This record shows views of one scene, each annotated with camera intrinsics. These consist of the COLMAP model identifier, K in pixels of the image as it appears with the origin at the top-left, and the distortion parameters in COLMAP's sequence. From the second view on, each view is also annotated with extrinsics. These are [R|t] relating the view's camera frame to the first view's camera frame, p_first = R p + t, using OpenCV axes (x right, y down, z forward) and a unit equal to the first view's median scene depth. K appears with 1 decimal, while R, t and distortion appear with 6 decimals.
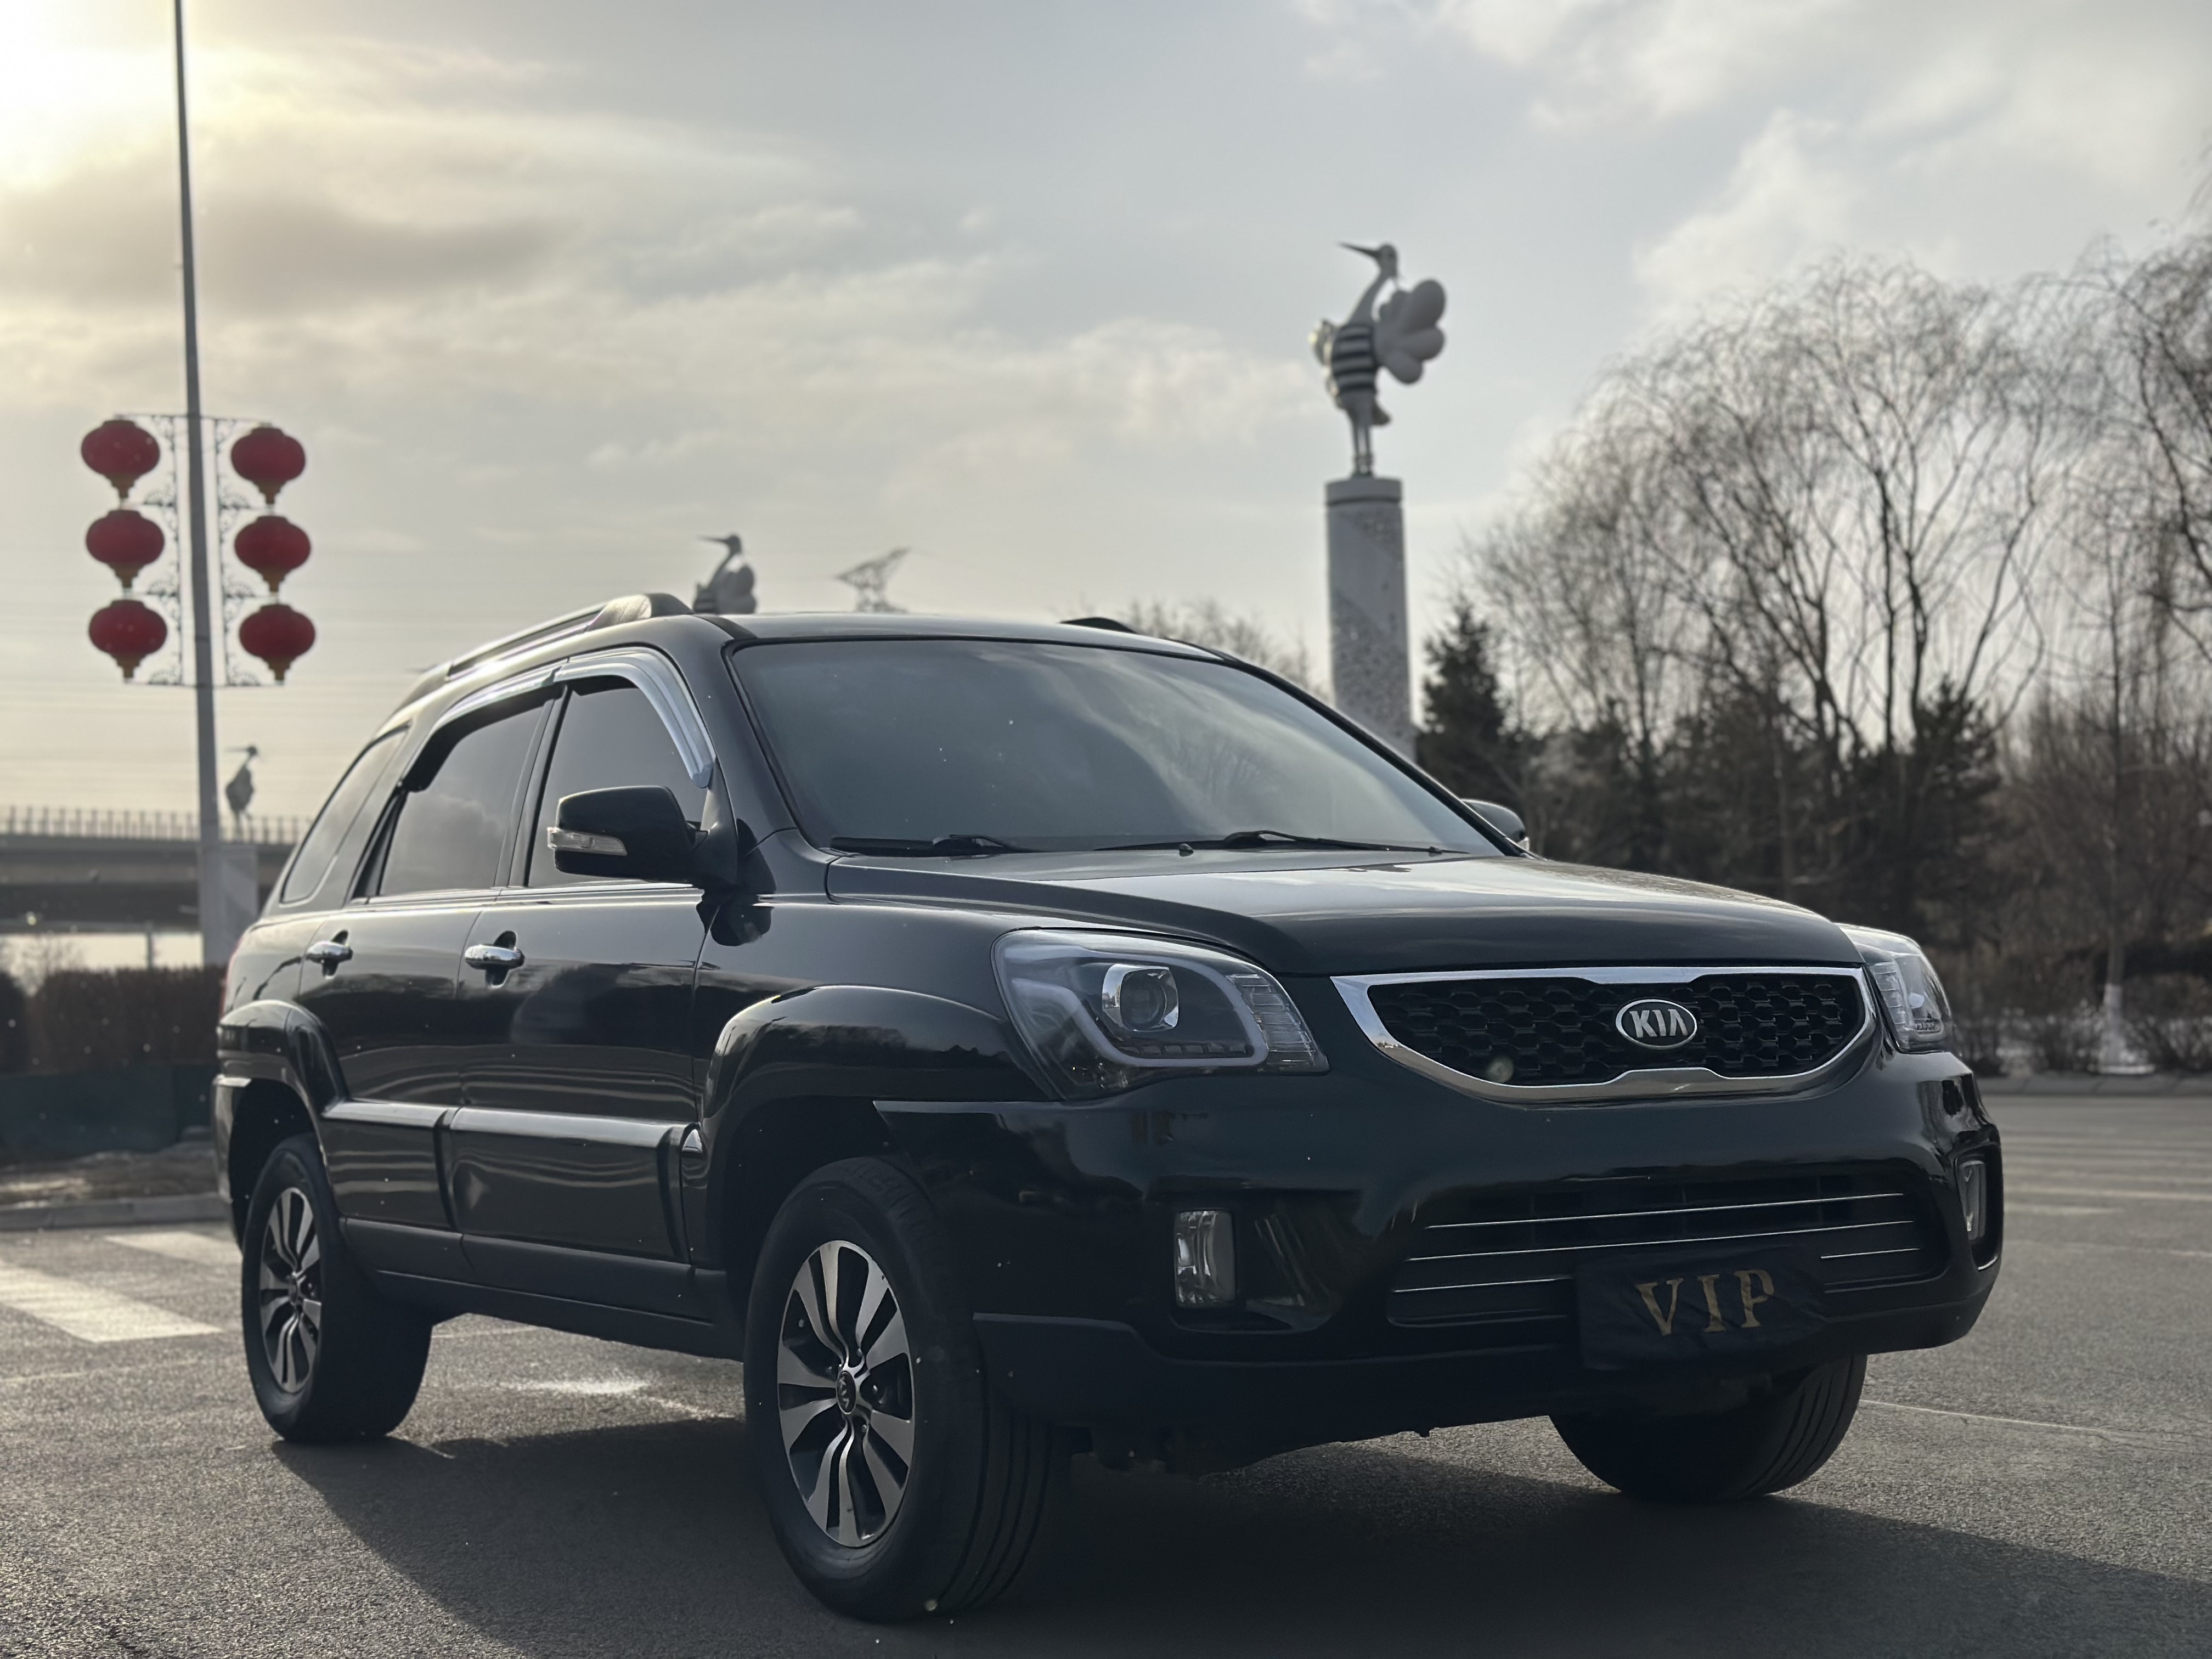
lens RADIAL K [[2911.3, 0, 1093.7], [0, 2911.3, 831.6], [0, 0, 1]] dist [0.137225, -0.016599]
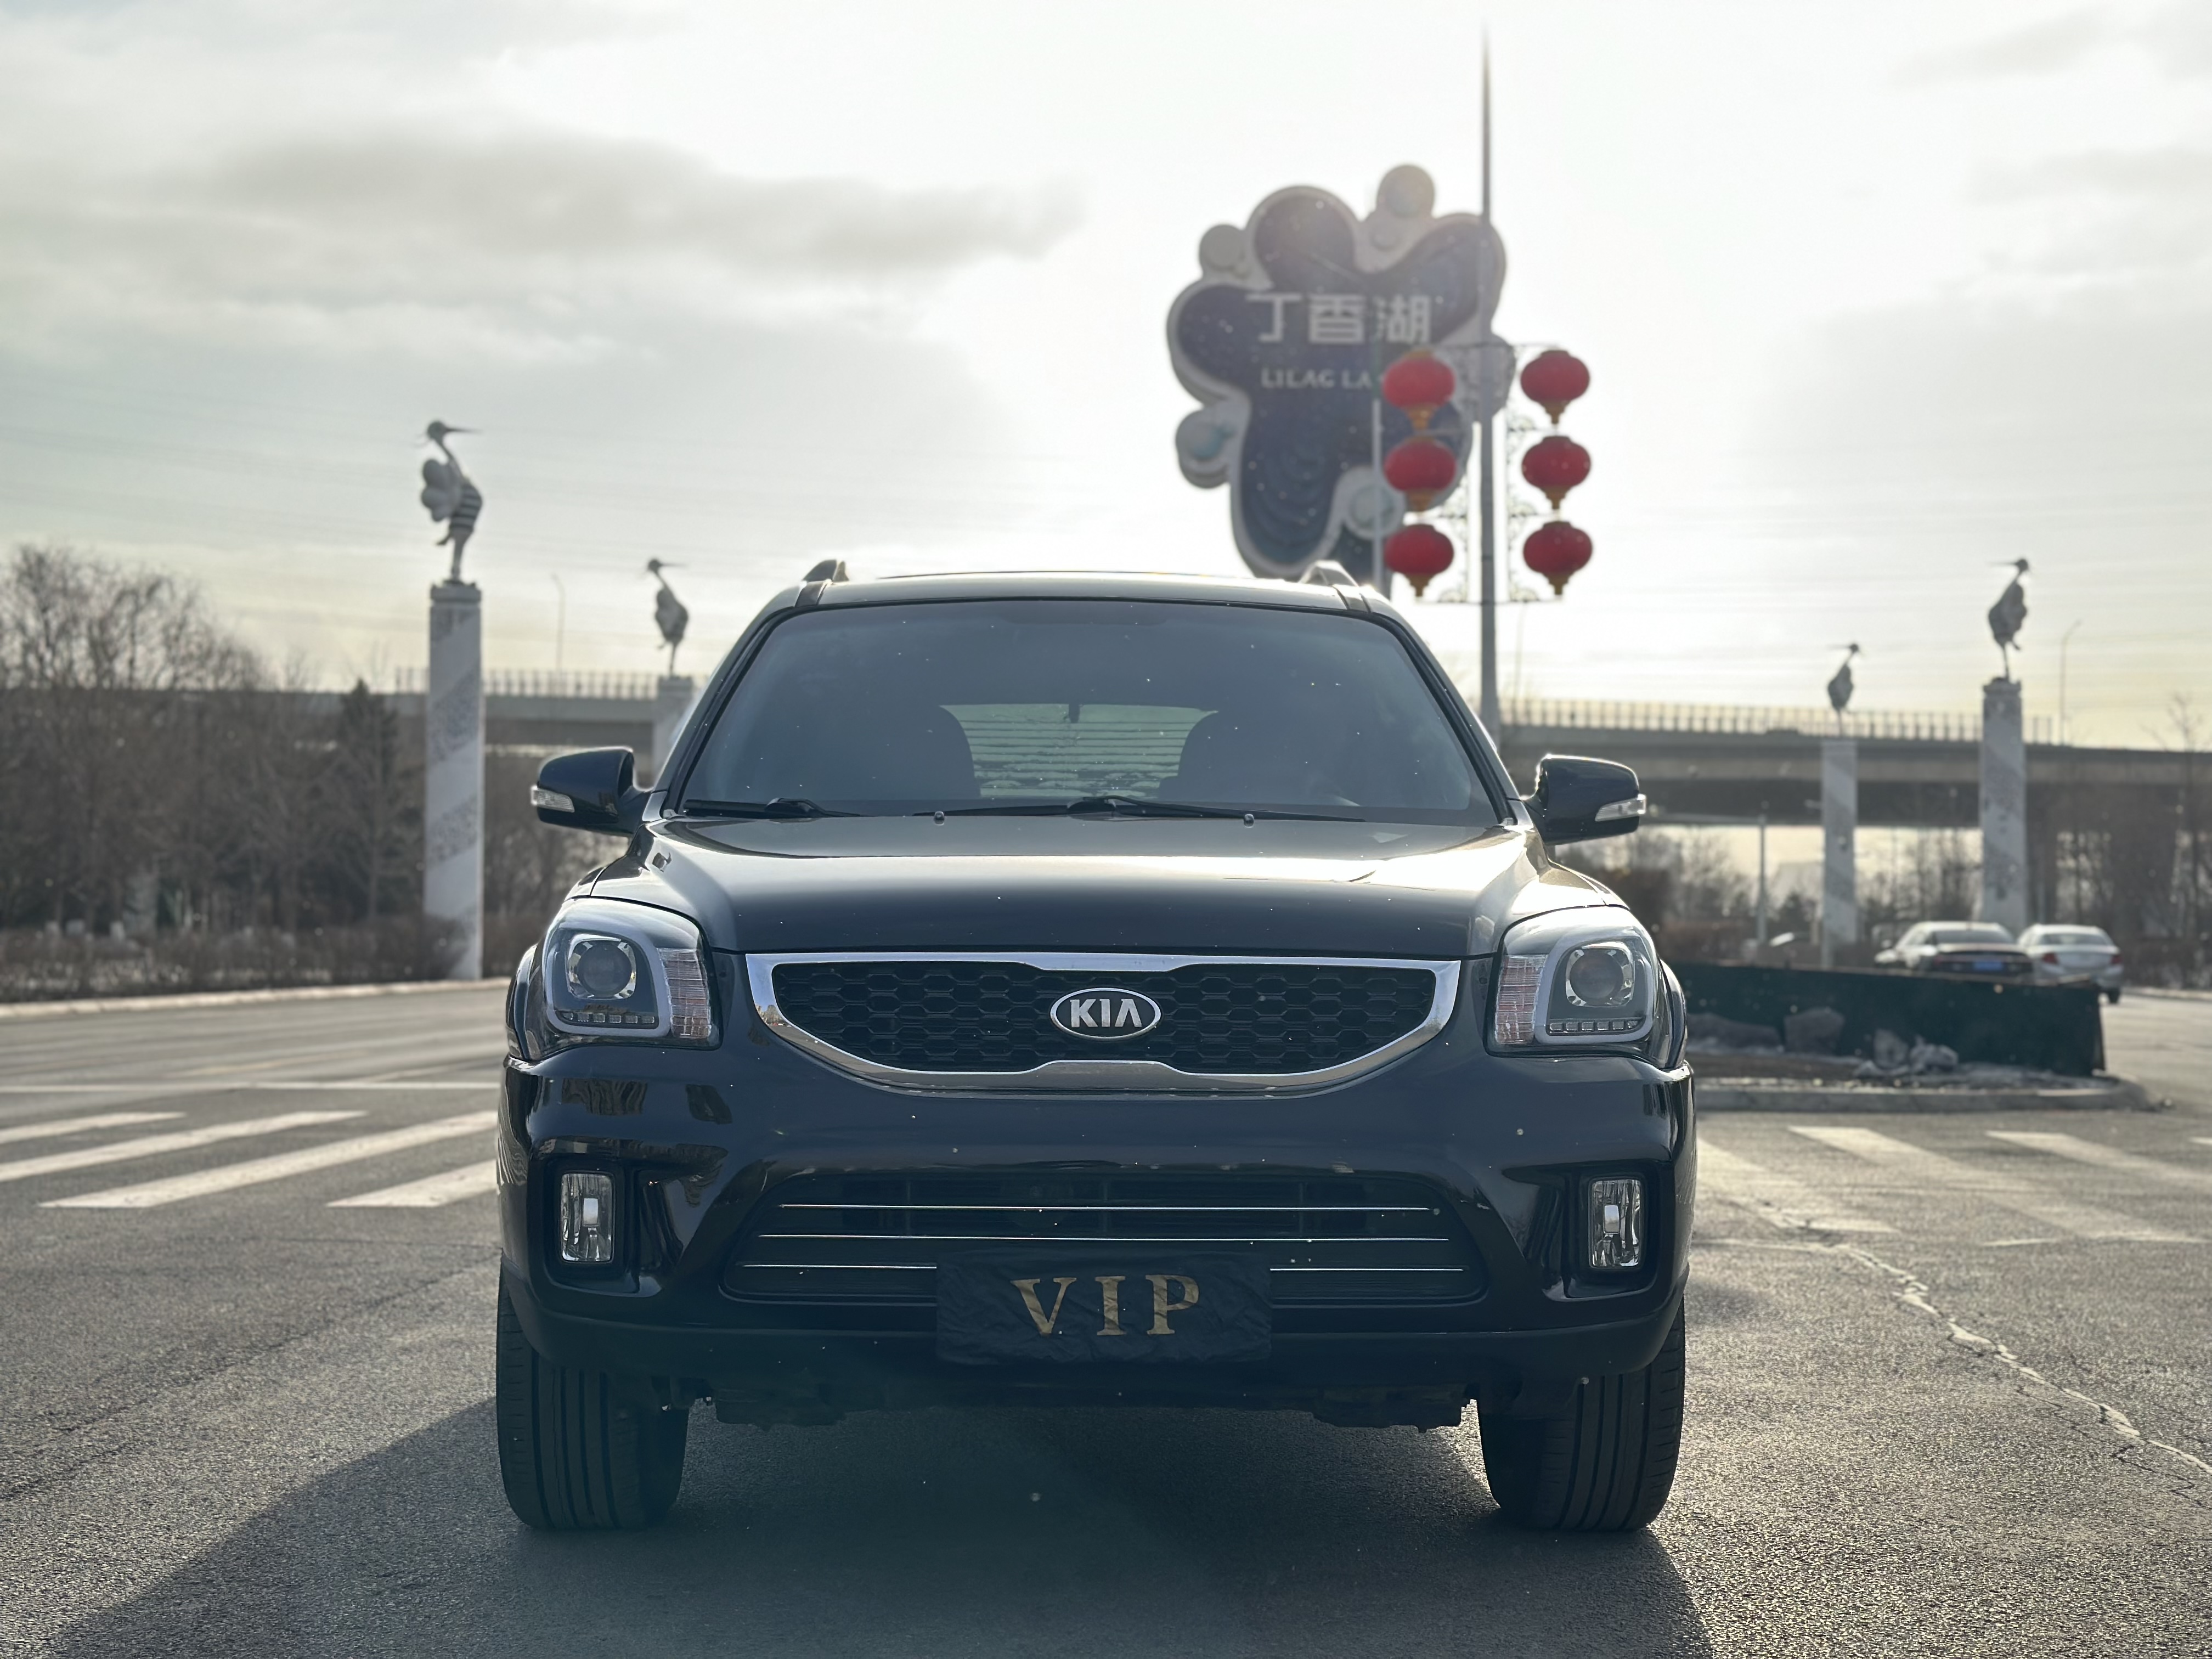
lens RADIAL K [[2911.3, 0, 1093.7], [0, 2911.3, 831.6], [0, 0, 1]] dist [0.137225, -0.016599]
pose [[0.867359, 0.018351, -0.497345, 0.555207], [-0.001049, 0.999385, 0.035045, -0.023306], [0.497682, -0.029875, 0.866845, 0.139861]]
